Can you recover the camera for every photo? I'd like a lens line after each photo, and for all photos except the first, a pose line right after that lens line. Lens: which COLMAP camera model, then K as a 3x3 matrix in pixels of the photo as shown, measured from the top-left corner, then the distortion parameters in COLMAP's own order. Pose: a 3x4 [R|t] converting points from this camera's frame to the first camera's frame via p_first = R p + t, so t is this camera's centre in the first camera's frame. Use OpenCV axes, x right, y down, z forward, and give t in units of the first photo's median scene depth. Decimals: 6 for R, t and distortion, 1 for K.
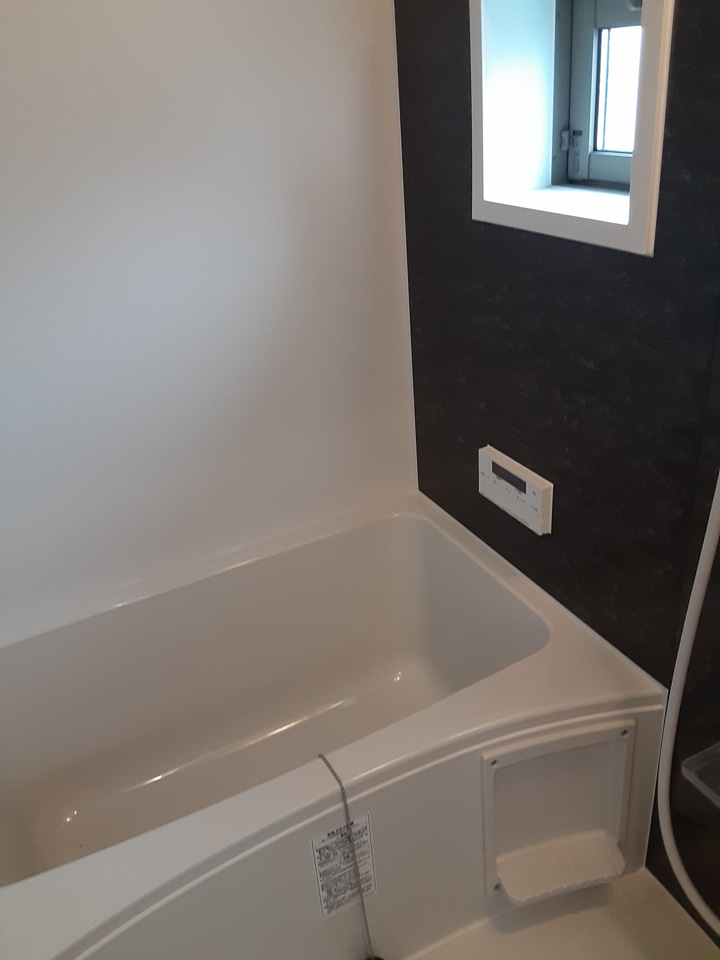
lens RADIAL K [[769.9, 0, 360.0], [0, 769.9, 480.0], [0, 0, 1]] dist [0.145036, -0.243365]
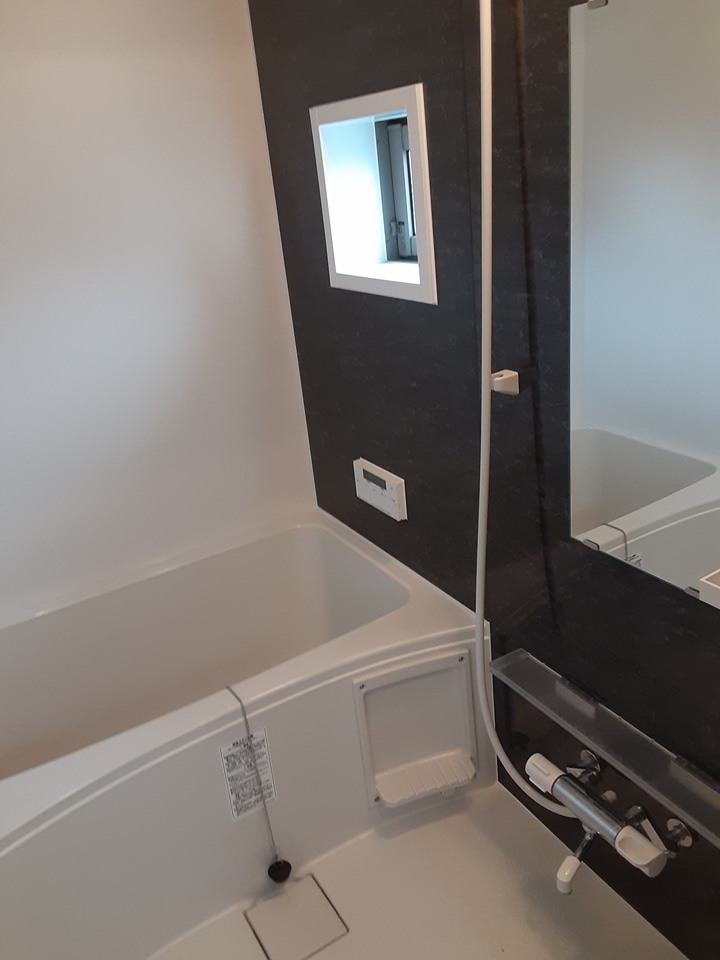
lens RADIAL K [[769.9, 0, 360.0], [0, 769.9, 480.0], [0, 0, 1]] dist [0.145036, -0.243365]
pose [[0.996841, -0.050167, 0.061569, 0.102237], [0.056131, 0.993473, -0.099301, 0.142771], [-0.056185, 0.102443, 0.993151, -0.318778]]
